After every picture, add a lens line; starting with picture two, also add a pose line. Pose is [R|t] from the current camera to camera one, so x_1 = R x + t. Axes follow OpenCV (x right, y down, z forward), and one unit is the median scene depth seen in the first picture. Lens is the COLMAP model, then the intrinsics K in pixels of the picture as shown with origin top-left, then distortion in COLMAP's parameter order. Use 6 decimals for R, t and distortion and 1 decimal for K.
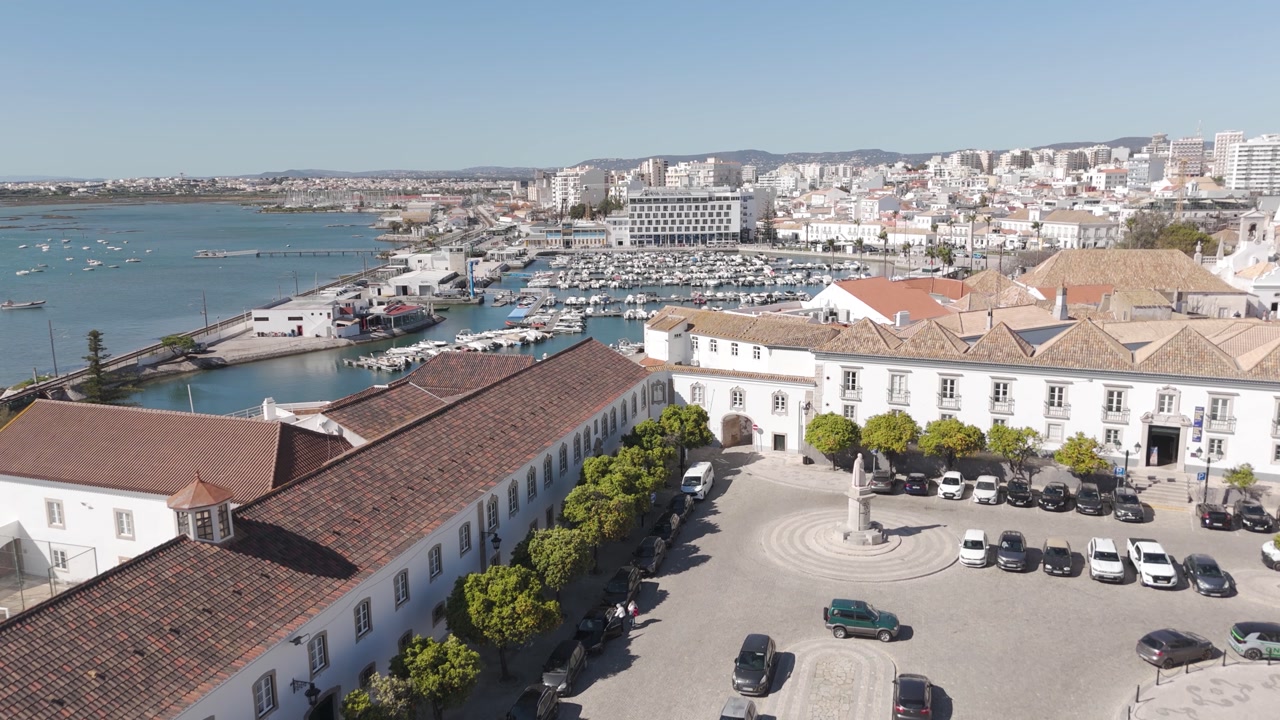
lens RADIAL K [[879.5, 0, 640.0], [0, 879.5, 360.0], [0, 0, 1]] dist [0.045489, -0.002016]
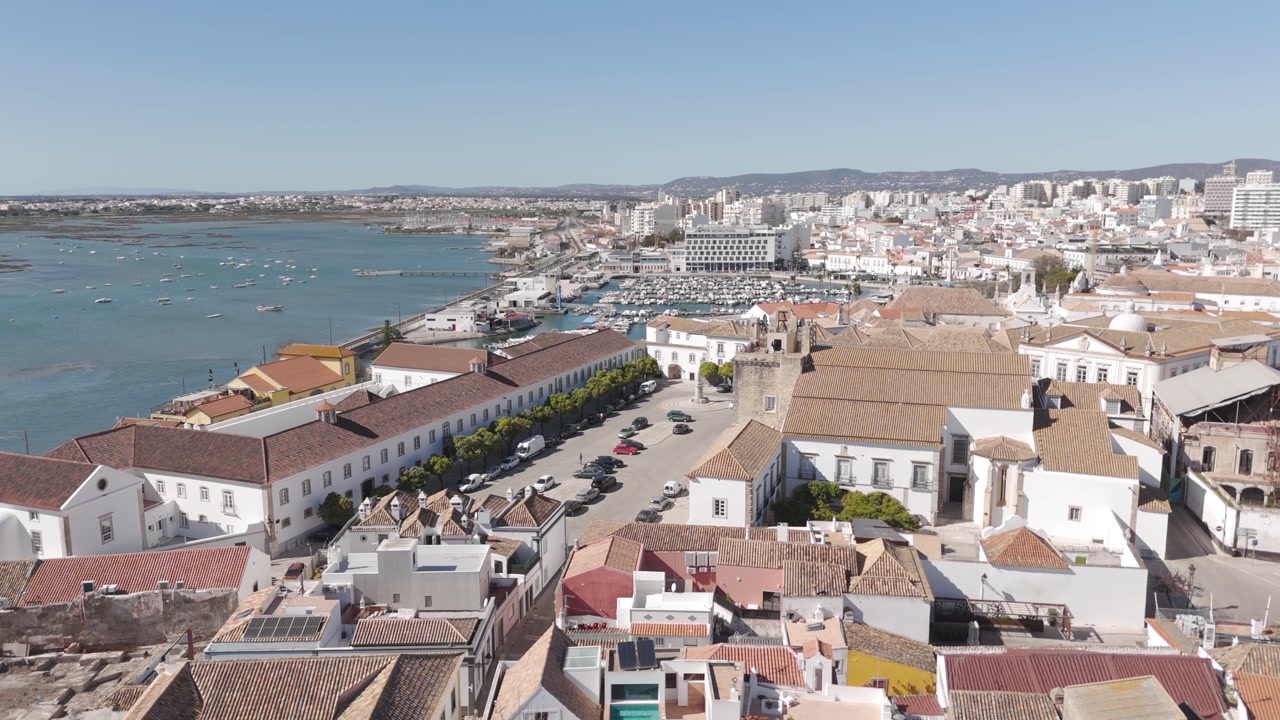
lens RADIAL K [[879.5, 0, 640.0], [0, 879.5, 360.0], [0, 0, 1]] dist [0.045489, -0.002016]
pose [[0.994626, 0.026097, -0.100187, 0.053255], [-0.027911, 0.999470, -0.016747, 0.019902], [0.099697, 0.019453, 0.994828, -0.257761]]
